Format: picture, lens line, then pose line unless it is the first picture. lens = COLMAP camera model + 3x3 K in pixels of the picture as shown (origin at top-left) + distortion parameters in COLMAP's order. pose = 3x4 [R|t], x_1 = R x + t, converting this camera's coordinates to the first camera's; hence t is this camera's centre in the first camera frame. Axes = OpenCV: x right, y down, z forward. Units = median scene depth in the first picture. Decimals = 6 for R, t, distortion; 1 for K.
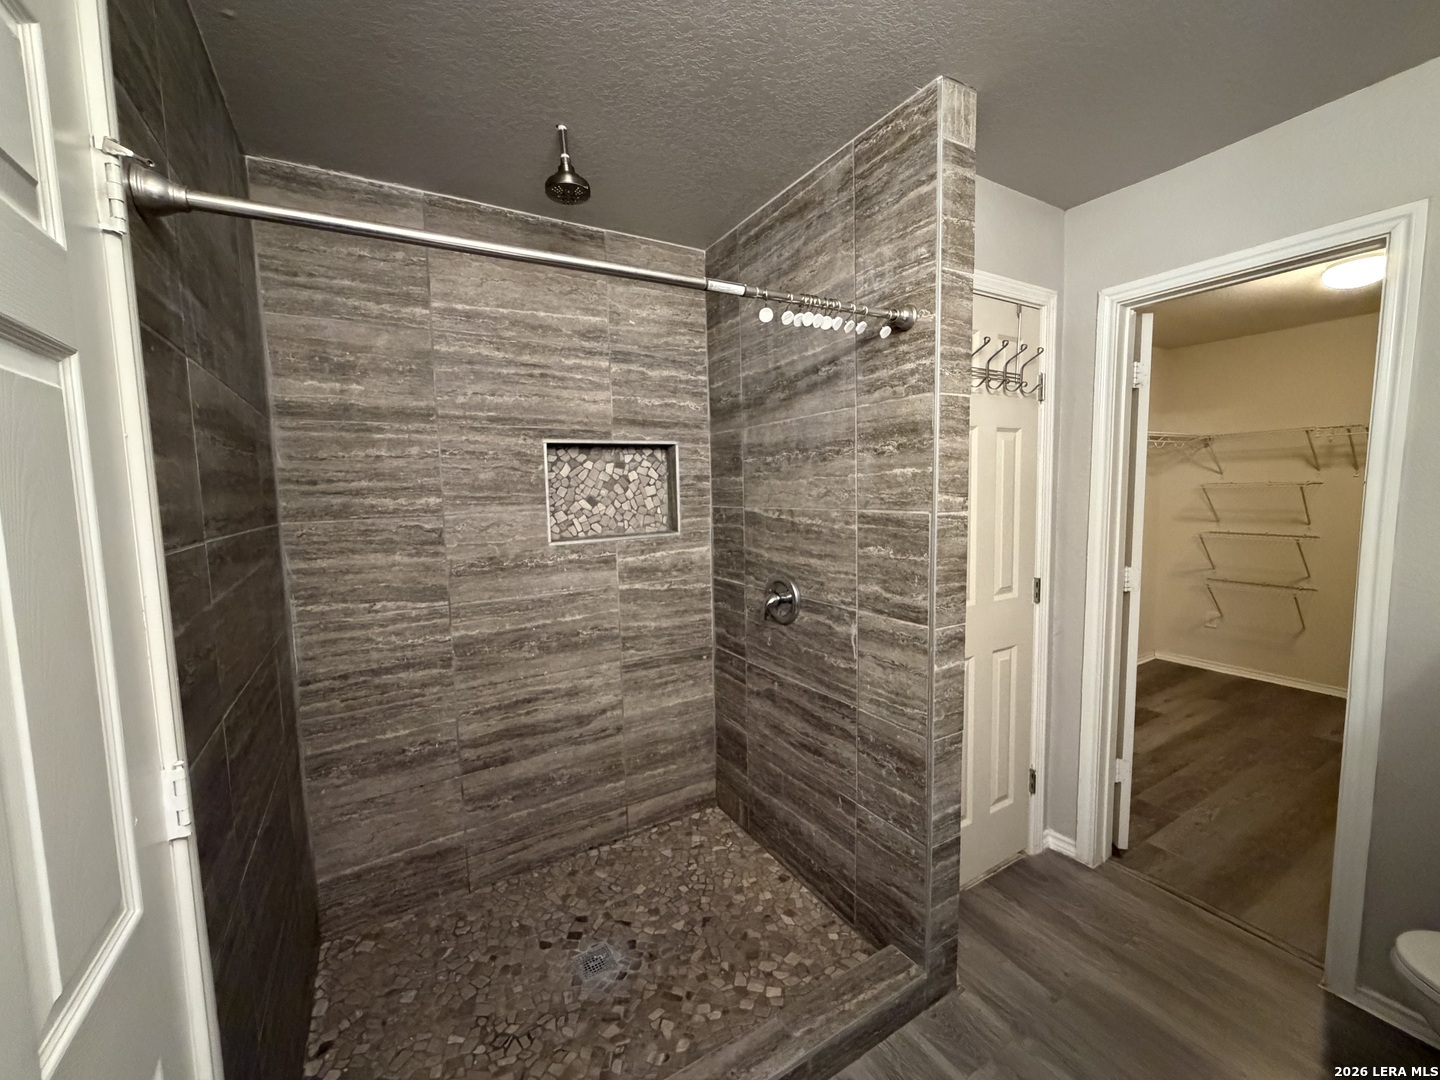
lens RADIAL K [[576.0, 0, 715.3], [0, 576.0, 539.3], [0, 0, 1]] dist [-0.001057, 0.000390]
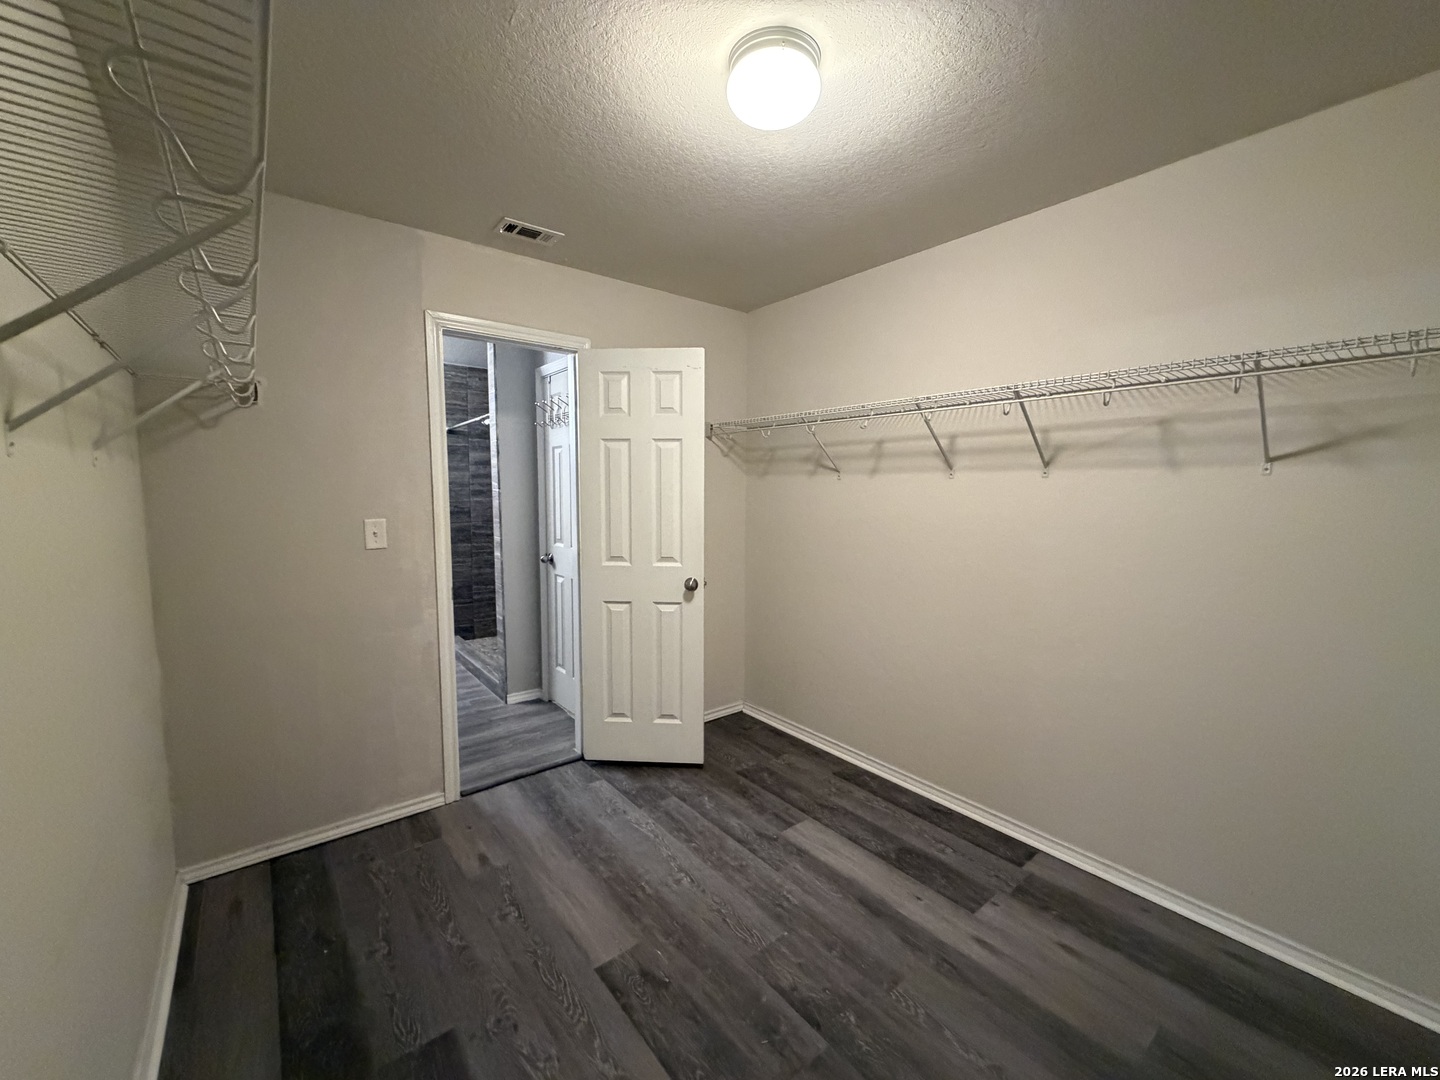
lens RADIAL K [[576.0, 0, 715.3], [0, 576.0, 539.3], [0, 0, 1]] dist [-0.001057, 0.000390]
pose [[0.150737, 0.092943, -0.984195, 1.528706], [-0.085446, 0.993070, 0.080695, -0.105052], [0.984874, 0.071932, 0.157634, 0.772808]]
